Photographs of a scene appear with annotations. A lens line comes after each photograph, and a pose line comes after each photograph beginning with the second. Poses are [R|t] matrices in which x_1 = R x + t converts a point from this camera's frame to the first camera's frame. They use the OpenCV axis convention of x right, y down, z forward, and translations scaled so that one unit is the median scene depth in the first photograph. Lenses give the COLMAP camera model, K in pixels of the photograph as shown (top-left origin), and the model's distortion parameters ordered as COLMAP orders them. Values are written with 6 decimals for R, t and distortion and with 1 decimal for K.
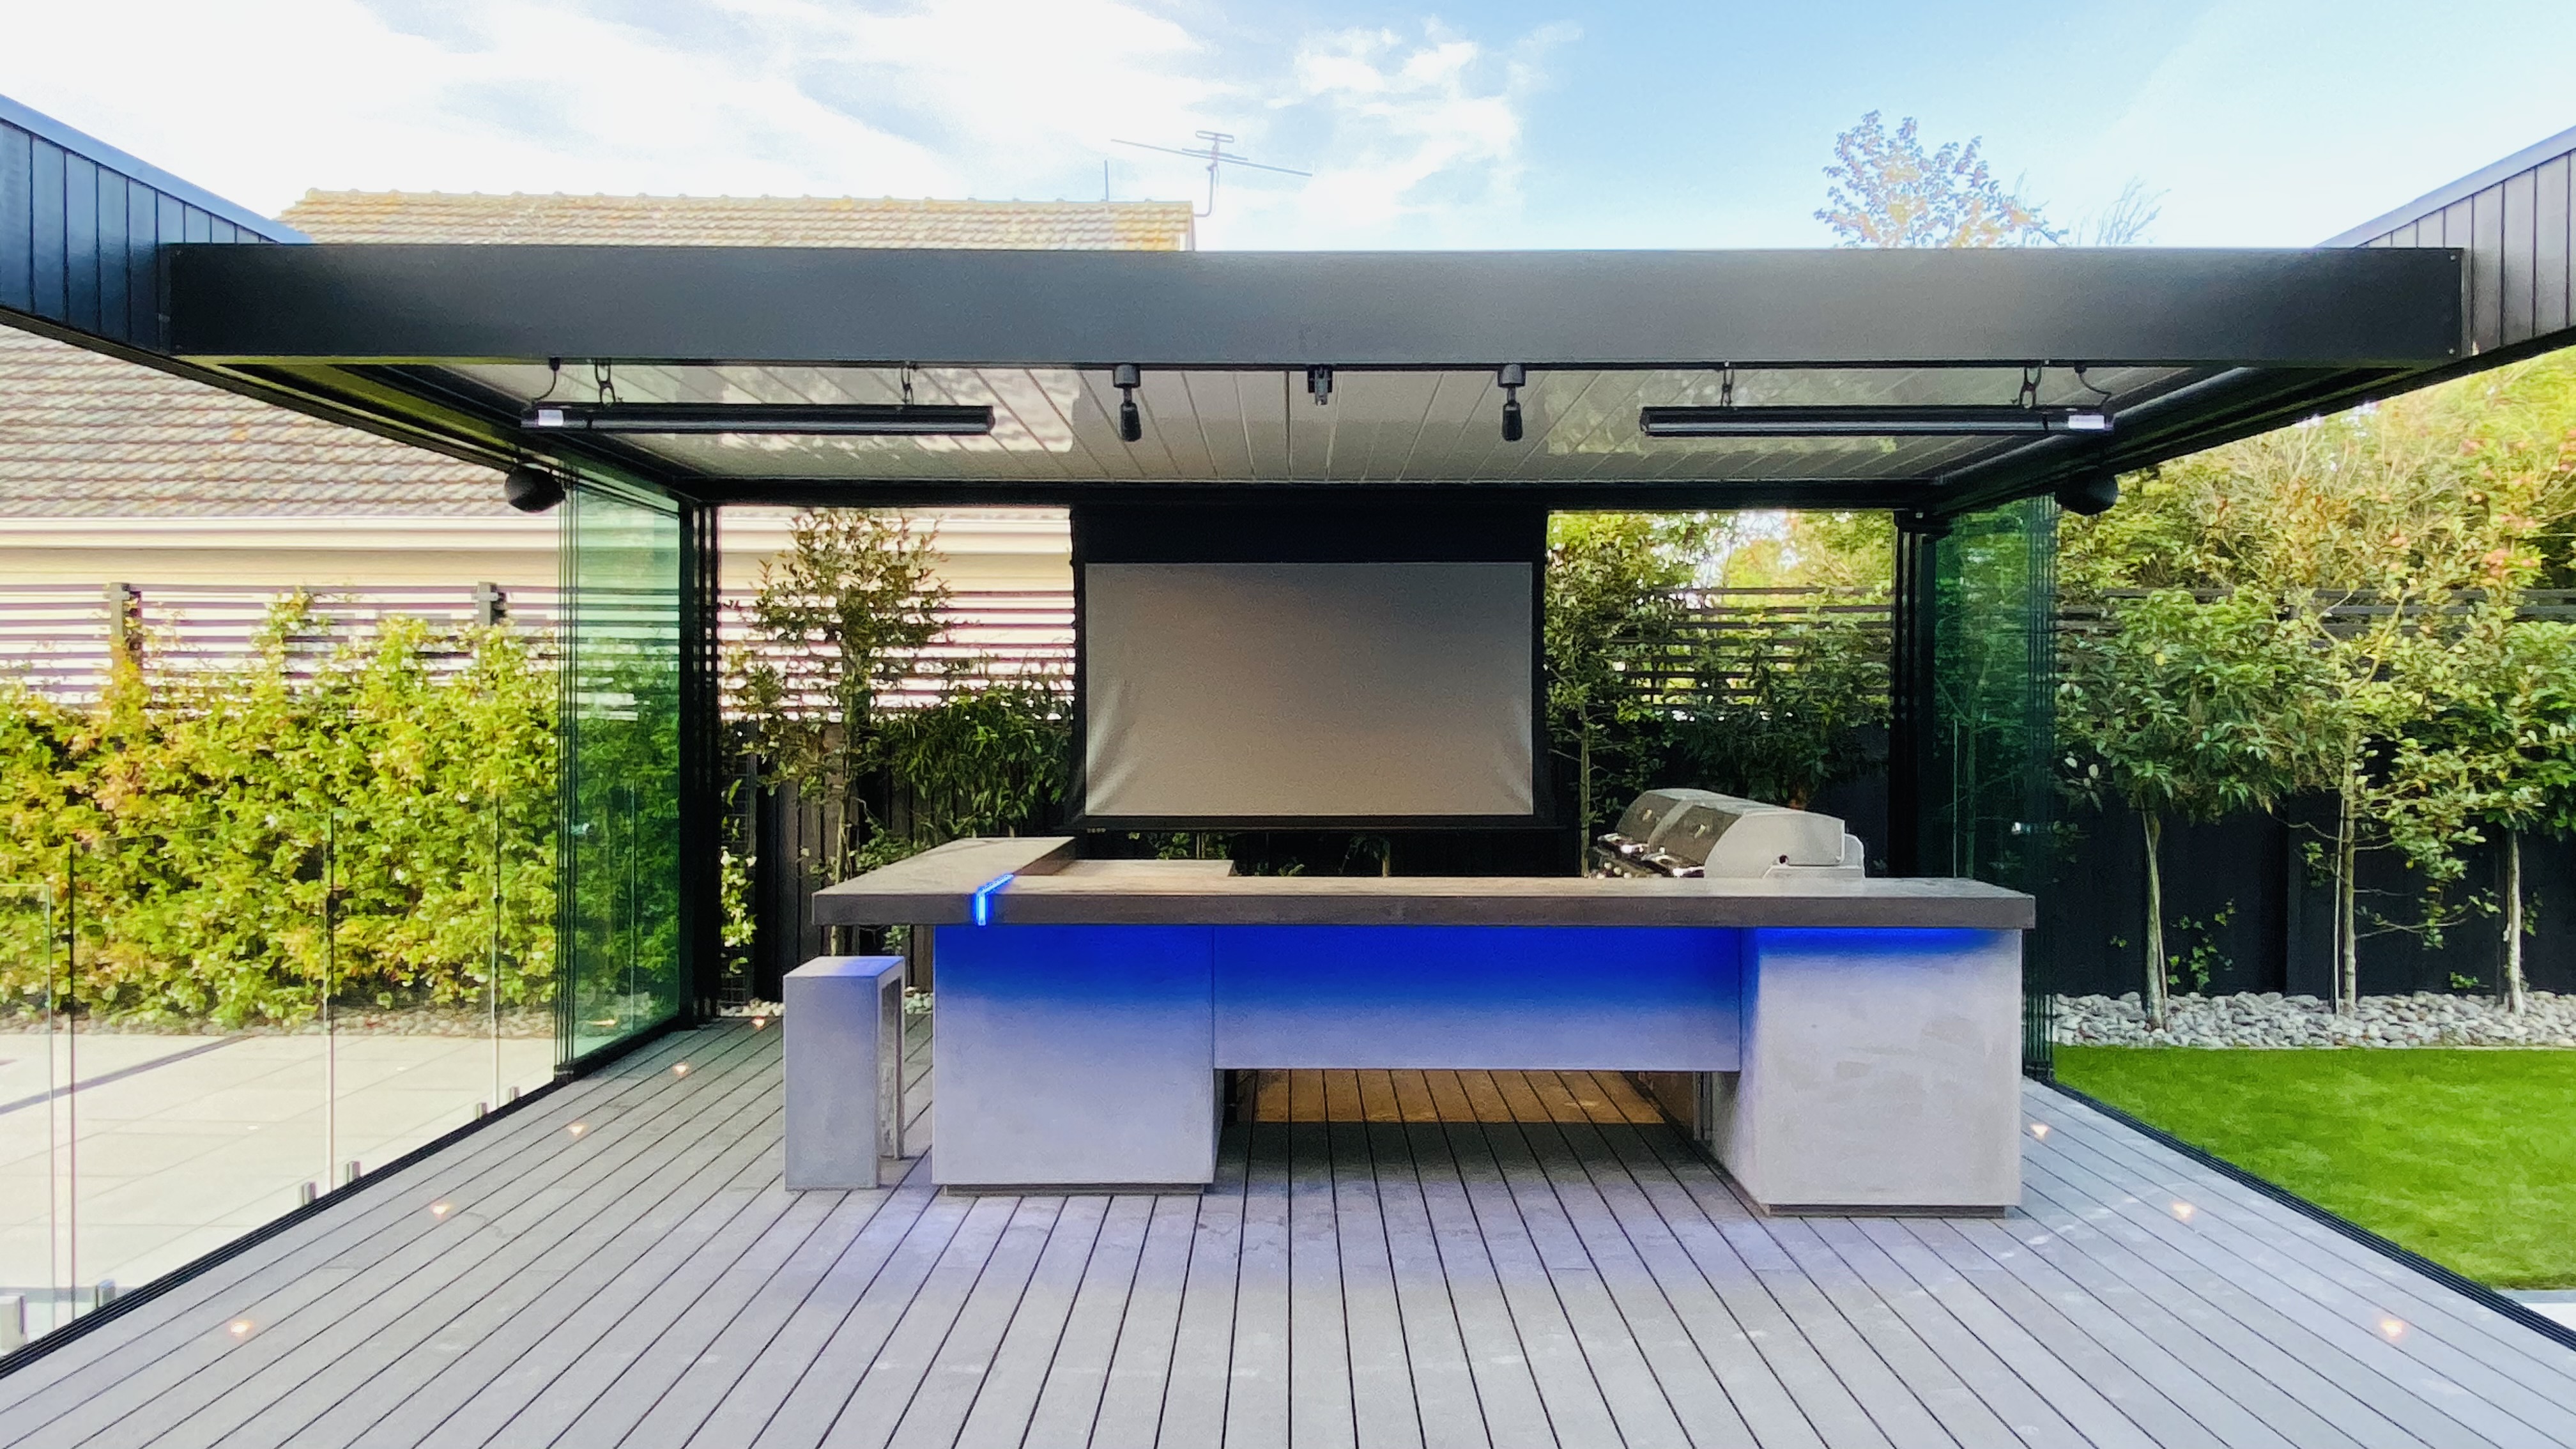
lens RADIAL K [[1684.2, 0, 1301.7], [0, 1684.2, 735.6], [0, 0, 1]] dist [0.052371, -0.068559]
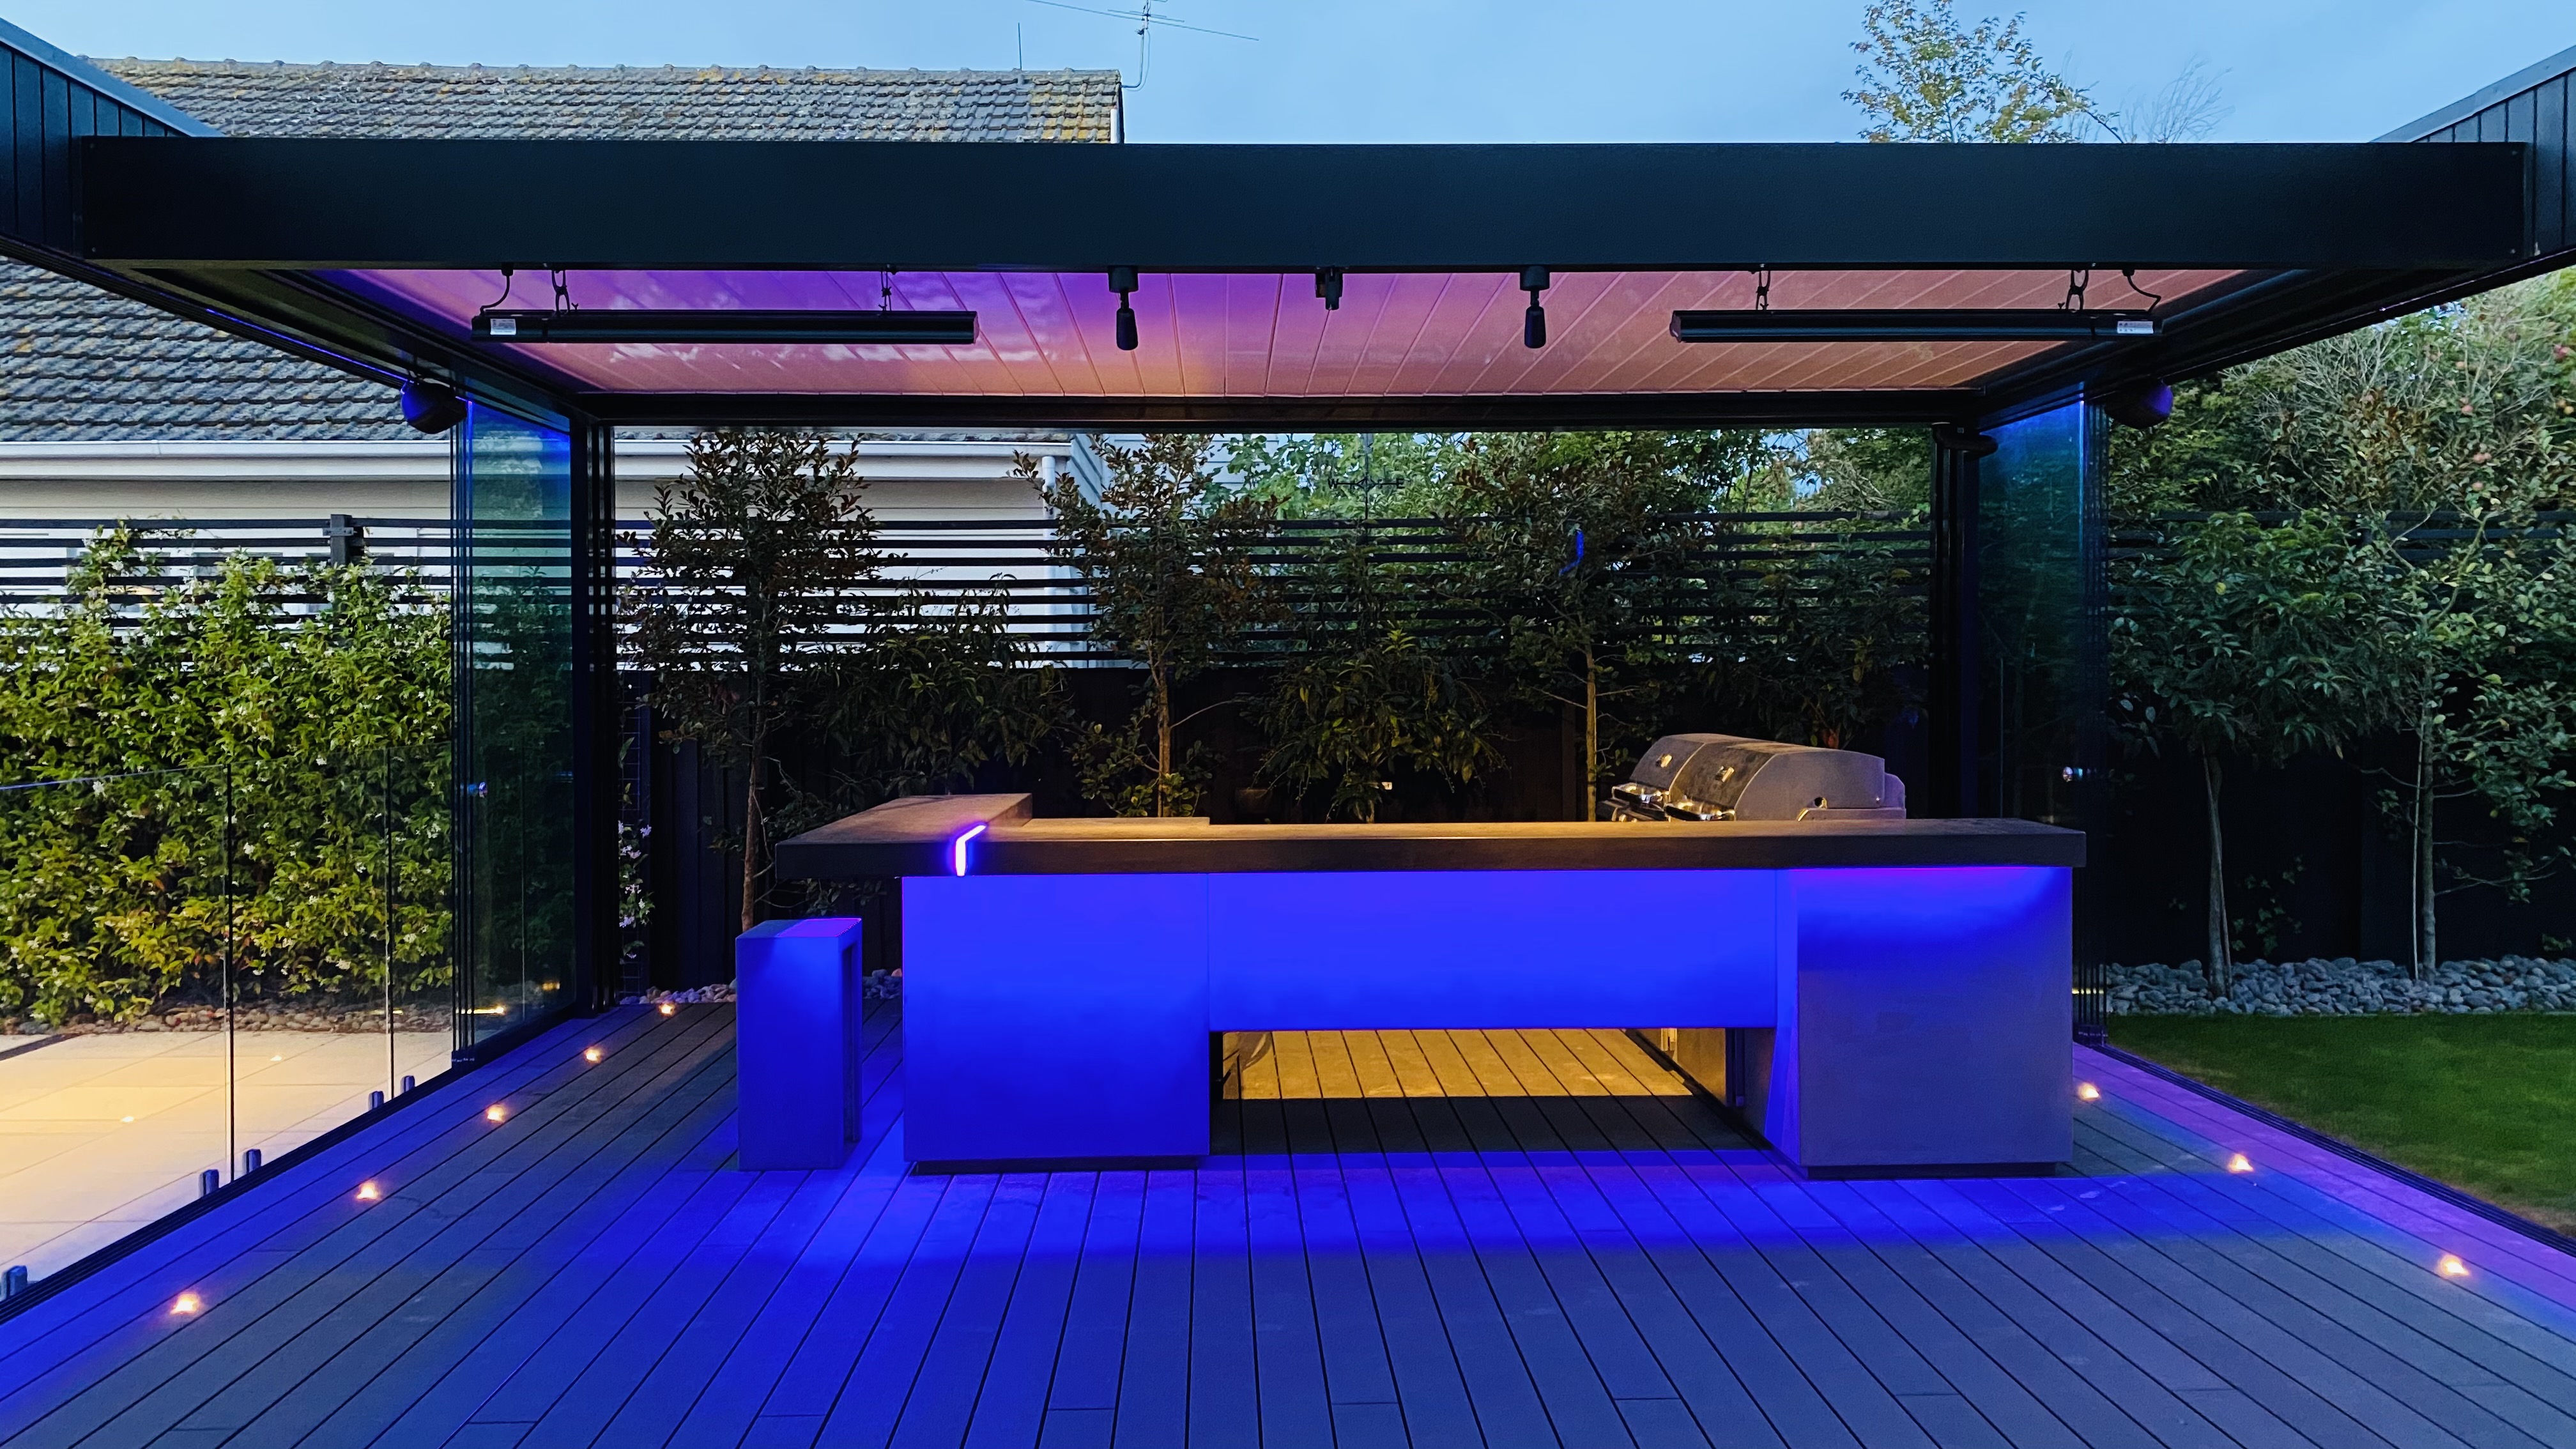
lens RADIAL K [[2014.9, 0, 1288.0], [0, 2014.9, 724.5], [0, 0, 1]] dist [0.013020, 0.007307]
pose [[0.999518, -0.008240, 0.029946, -0.025587], [0.007927, 0.999913, 0.010546, 0.011575], [-0.030030, -0.010304, 0.999496, -0.063468]]
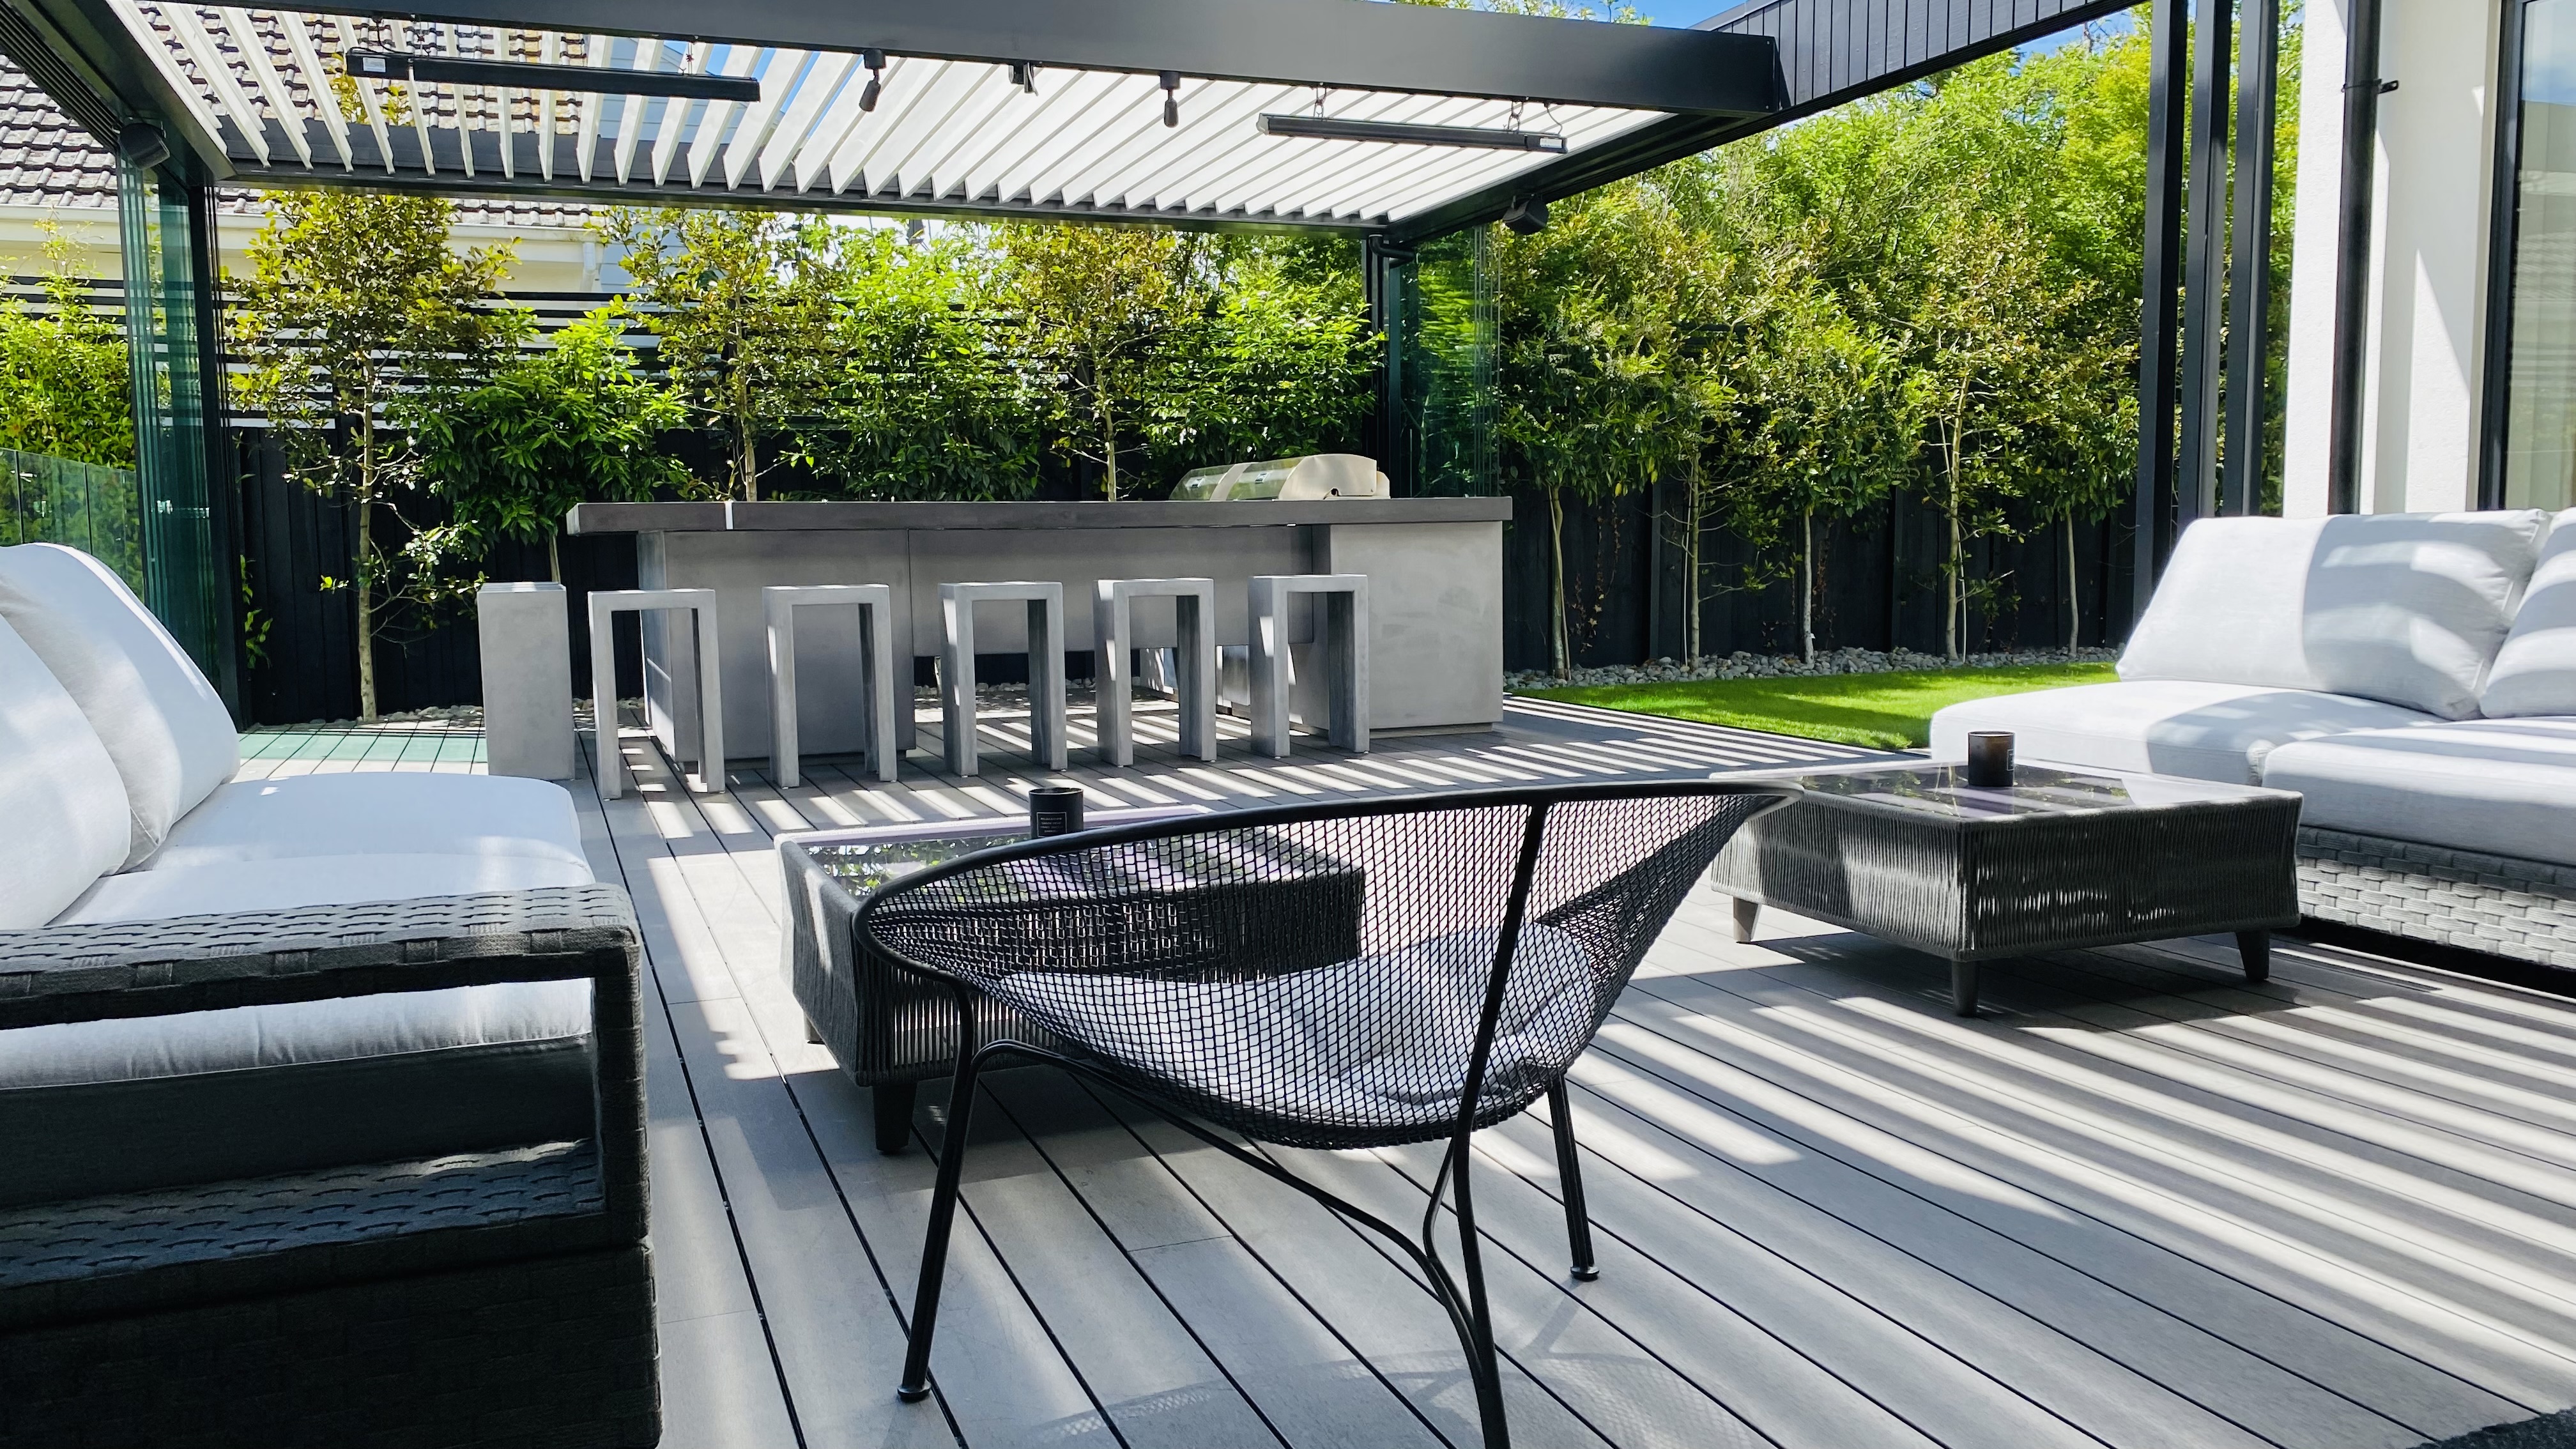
lens RADIAL K [[1975.9, 0, 1302.2], [0, 1975.9, 789.2], [0, 0, 1]] dist [0.005565, 0.001443]
pose [[0.932996, -0.057659, 0.355237, -0.193475], [0.021147, 0.994160, 0.105822, 0.094973], [-0.359265, -0.091220, 0.928767, -0.283774]]
